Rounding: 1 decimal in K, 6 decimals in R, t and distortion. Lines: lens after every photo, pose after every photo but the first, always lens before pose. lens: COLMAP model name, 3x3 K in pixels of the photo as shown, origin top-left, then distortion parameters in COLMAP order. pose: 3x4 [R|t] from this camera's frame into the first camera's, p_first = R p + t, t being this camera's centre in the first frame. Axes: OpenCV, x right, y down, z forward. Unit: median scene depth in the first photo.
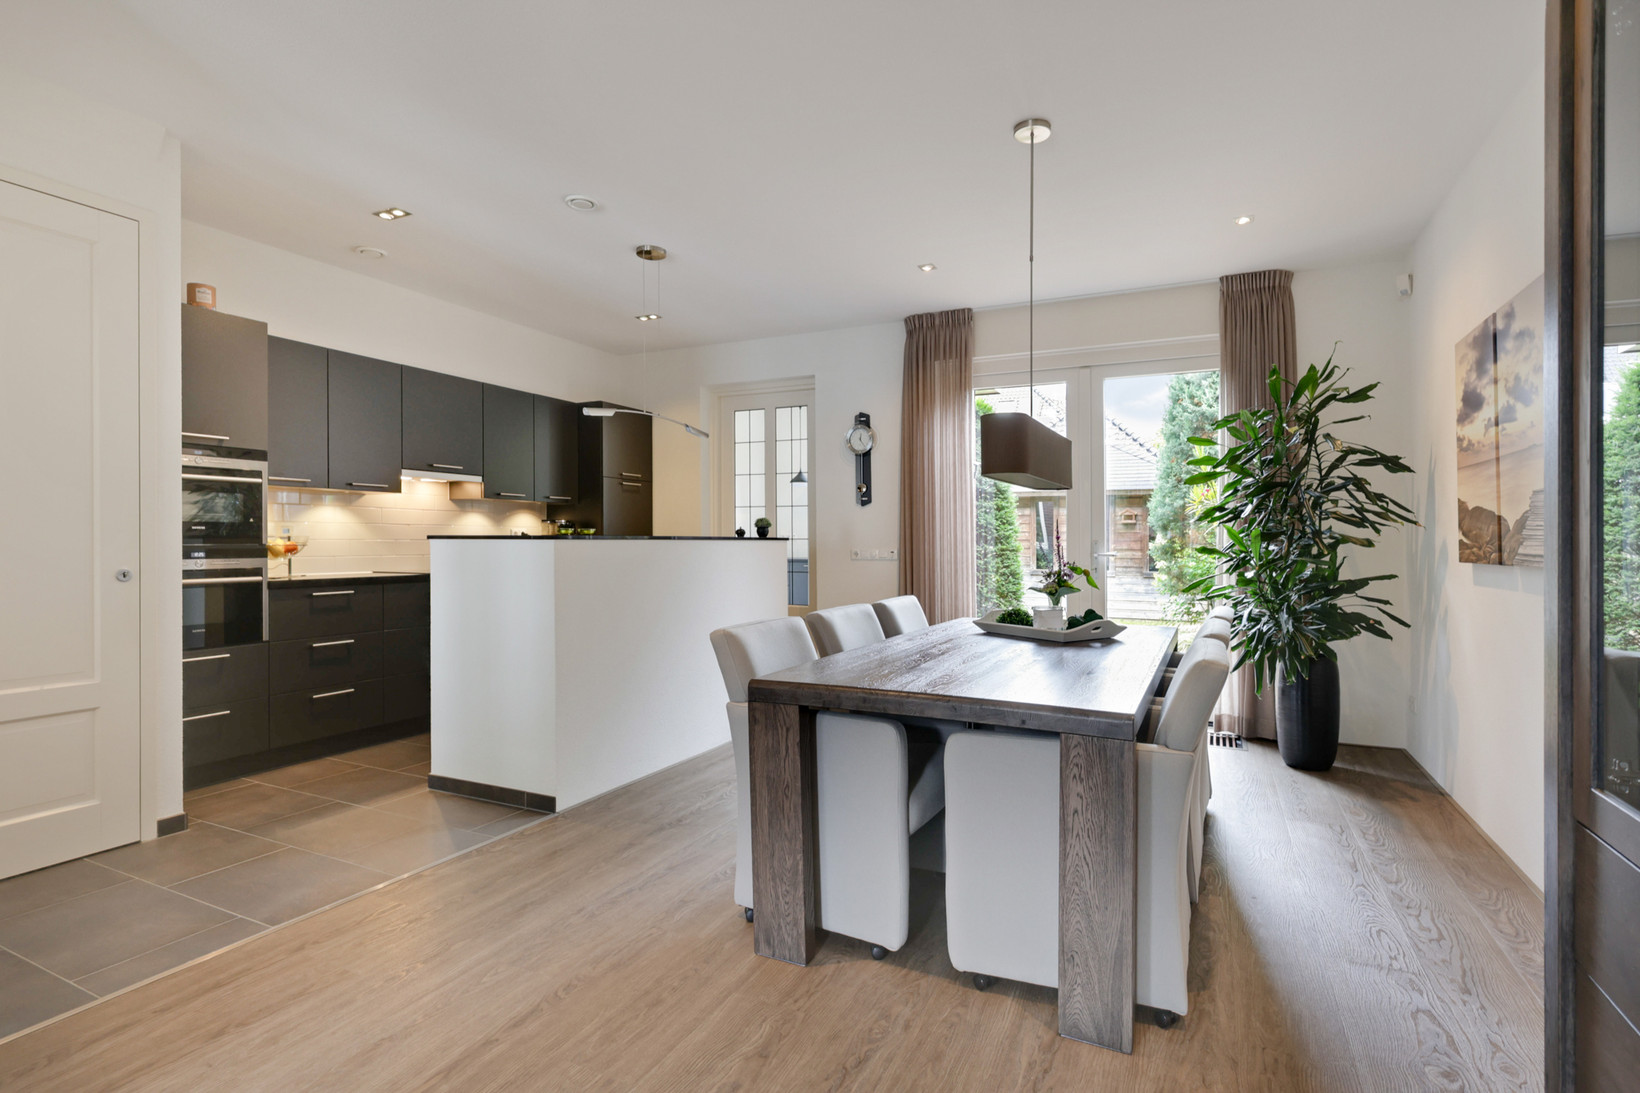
lens RADIAL K [[792.4, 0, 820.7], [0, 792.4, 524.0], [0, 0, 1]] dist [-0.001538, -0.000033]
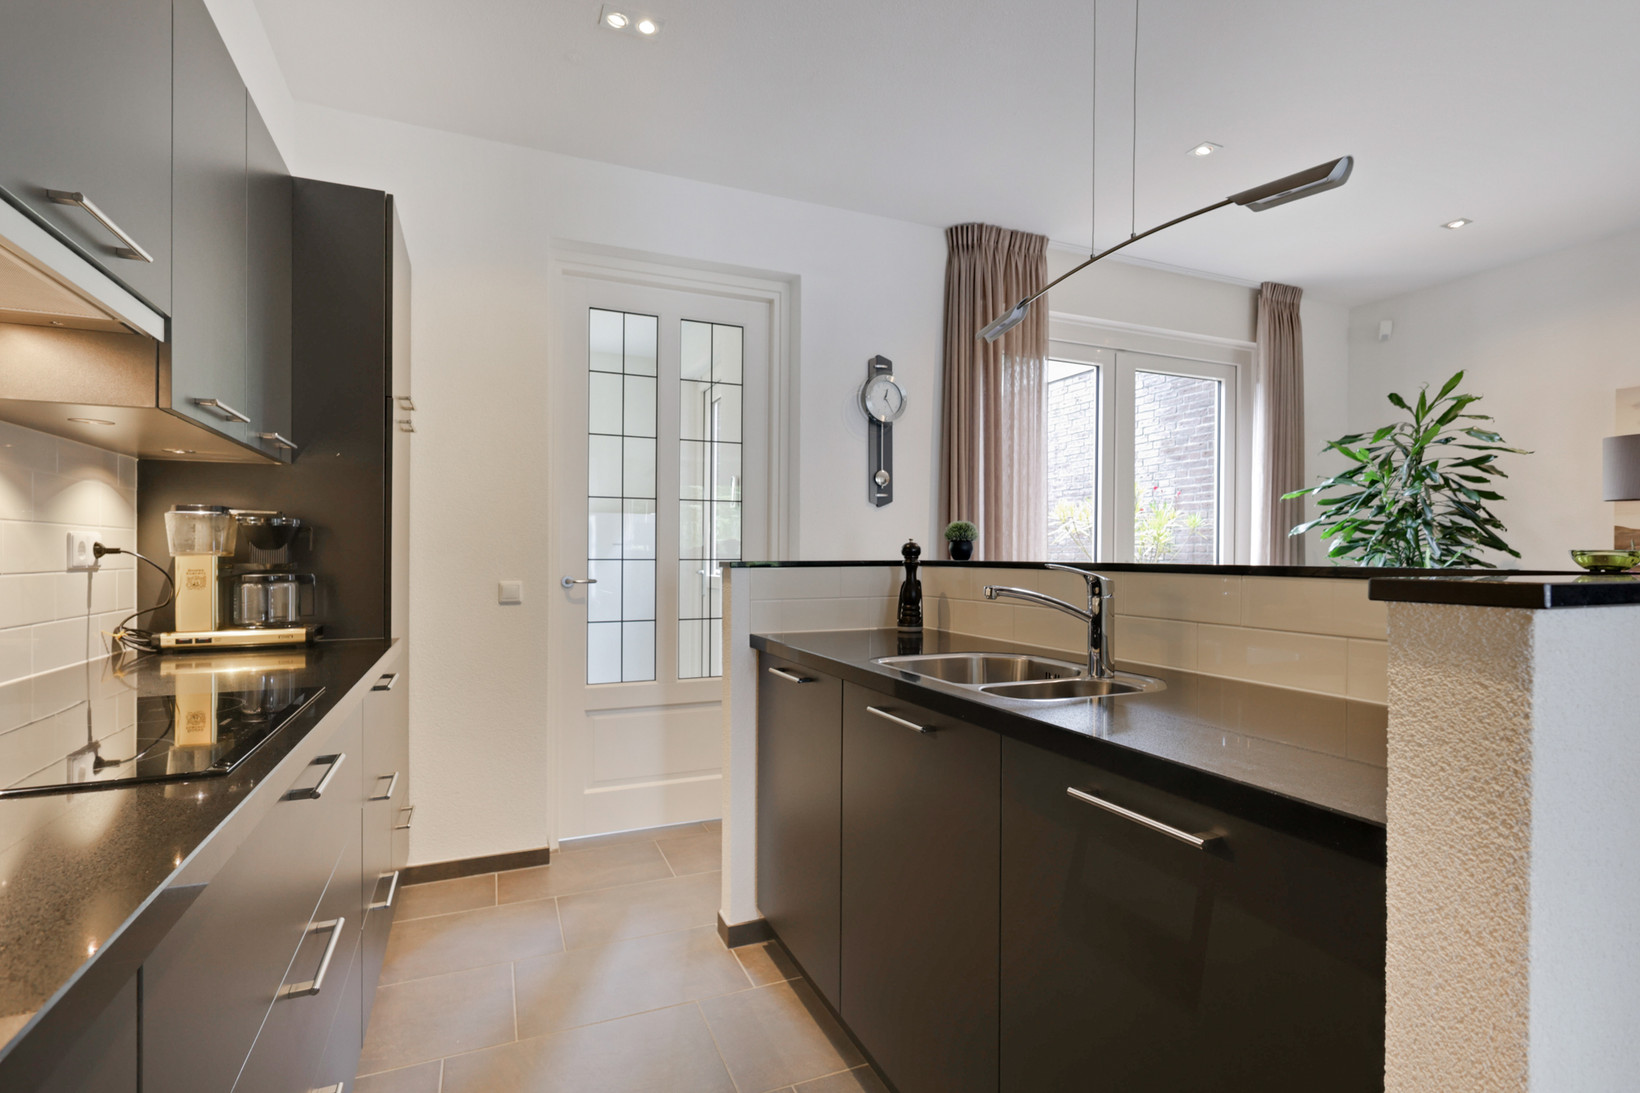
lens RADIAL K [[792.4, 0, 823.1], [0, 792.4, 545.4], [0, 0, 1]] dist [-0.001538, -0.000033]
pose [[0.654405, 0.004716, 0.756130, -0.652427], [-0.012496, 0.999911, 0.004578, 0.007845], [-0.756041, -0.012444, 0.654406, 0.921911]]
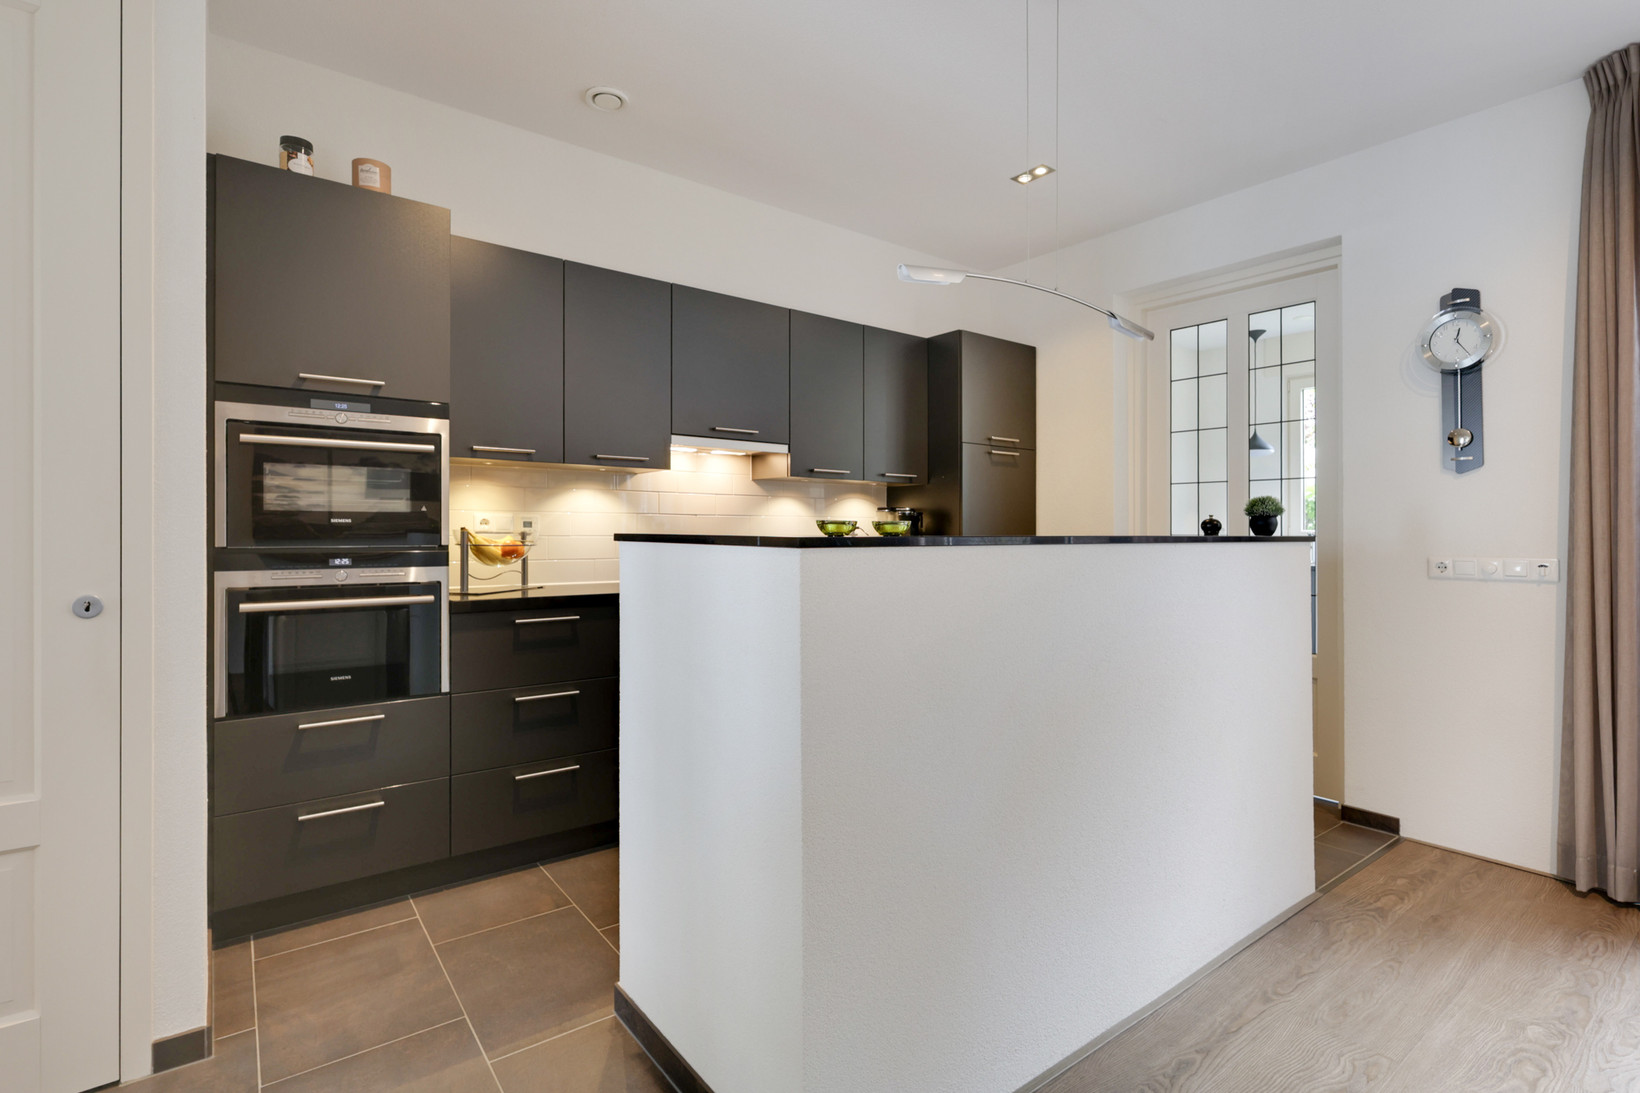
lens RADIAL K [[792.4, 0, 827.3], [0, 792.4, 526.4], [0, 0, 1]] dist [-0.001538, -0.000033]
pose [[0.894936, -0.000010, -0.446195, -0.121410], [0.006305, 0.999900, 0.012622, 0.003672], [0.446150, -0.014109, 0.894847, 0.541537]]
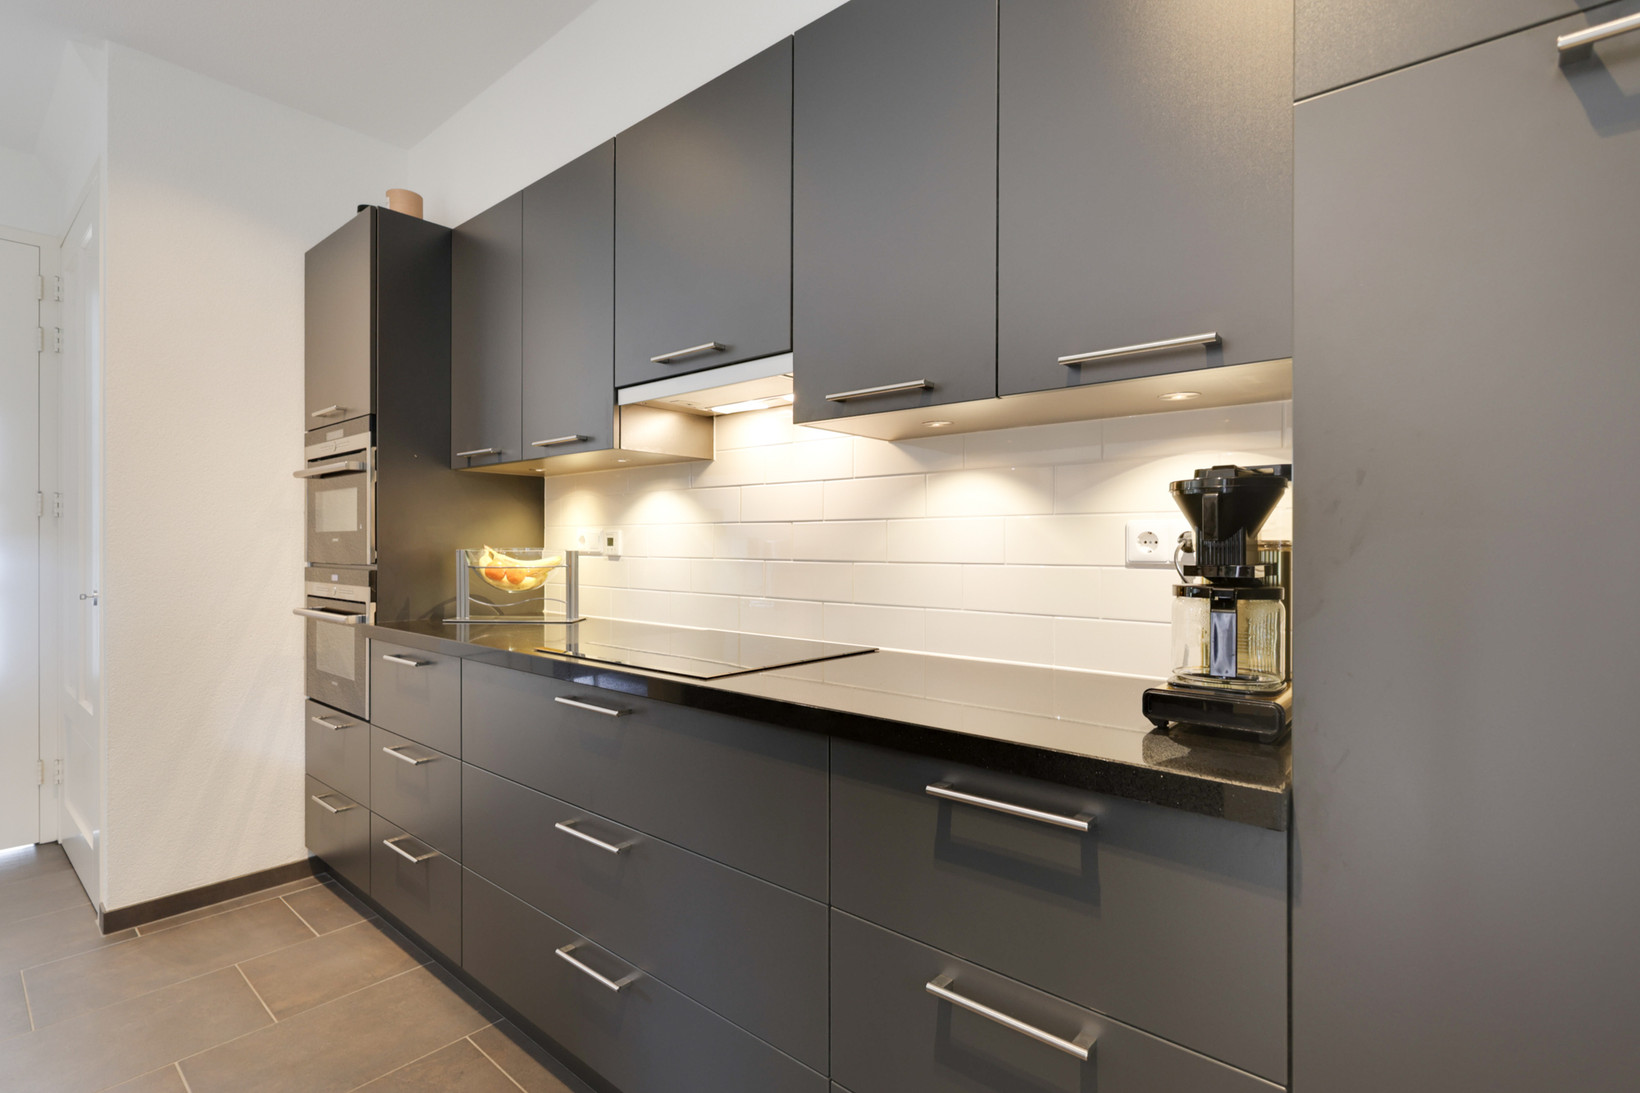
lens RADIAL K [[792.4, 0, 829.0], [0, 792.4, 544.9], [0, 0, 1]] dist [-0.001538, -0.000033]
pose [[-0.226908, -0.007451, -0.973888, -0.177742], [0.016219, 0.999803, -0.011428, 0.022934], [0.973781, -0.018389, -0.226743, 1.461276]]
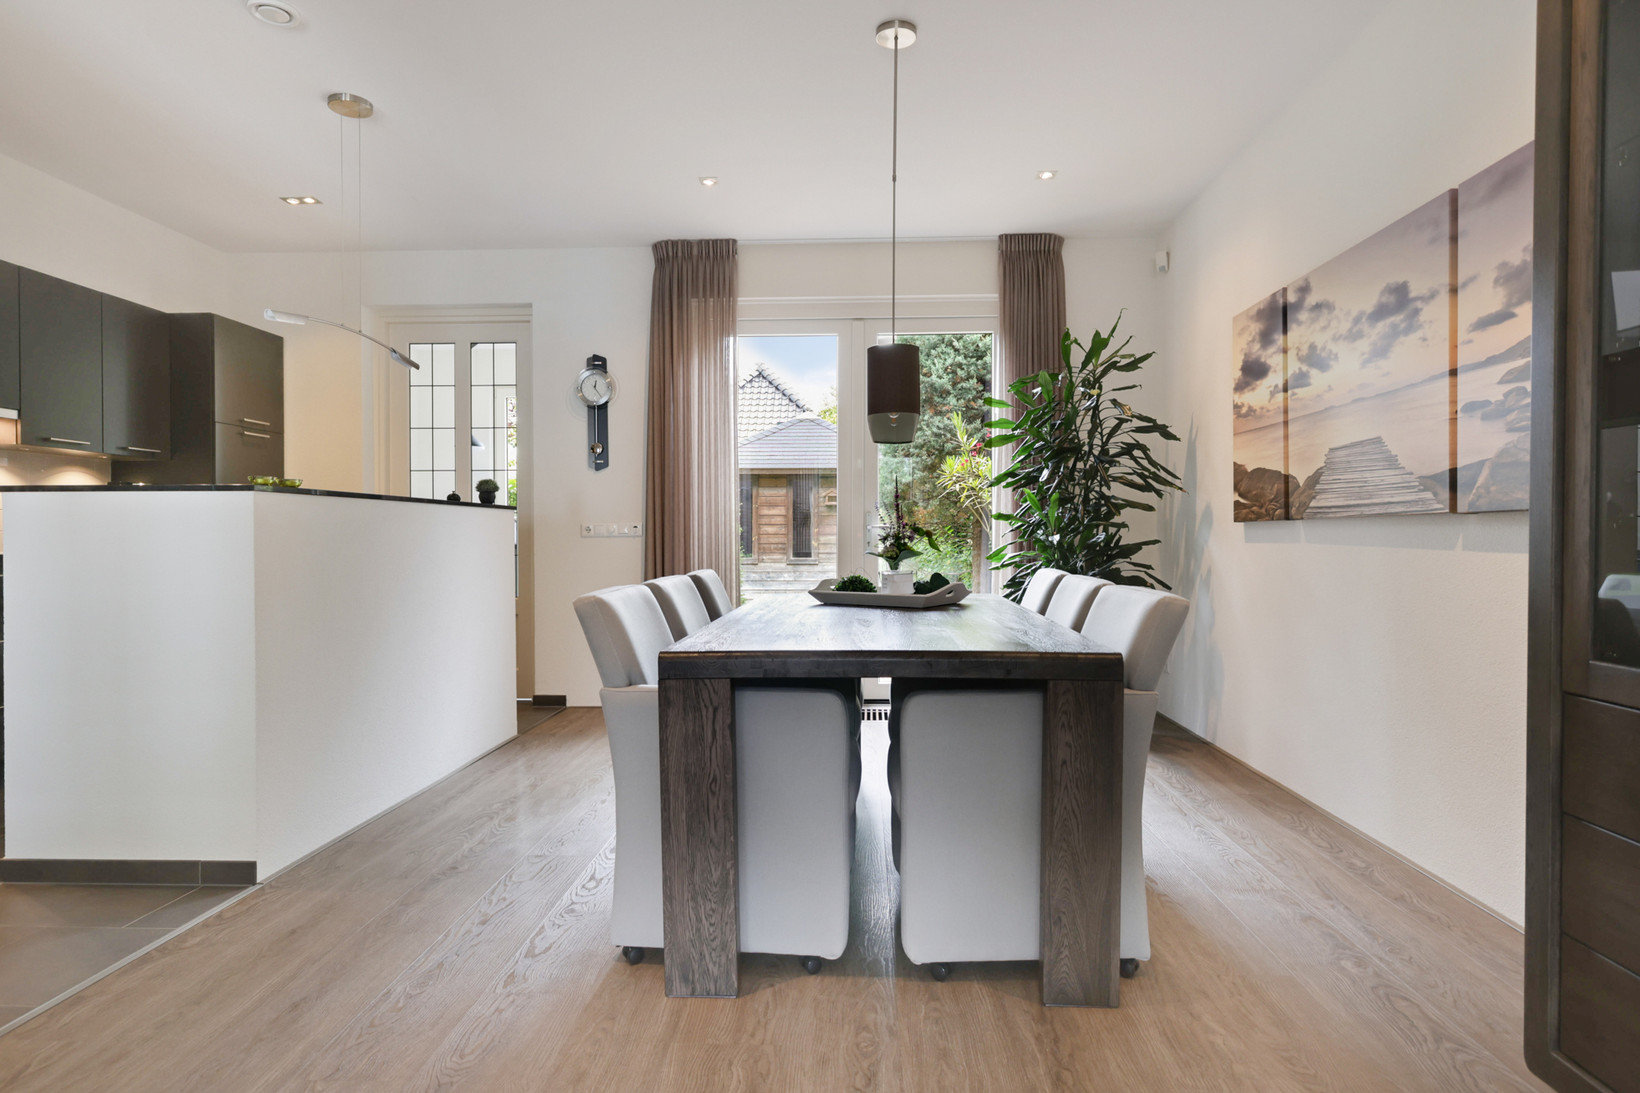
lens RADIAL K [[937.8, 0, 811.6], [0, 937.8, 525.9], [0, 0, 1]] dist [-0.002742, 0.002932]
pose [[0.920672, -0.001725, 0.390333, -0.175077], [-0.002780, 0.999936, 0.010975, 0.033741], [-0.390327, -0.011189, 0.920609, 0.047289]]
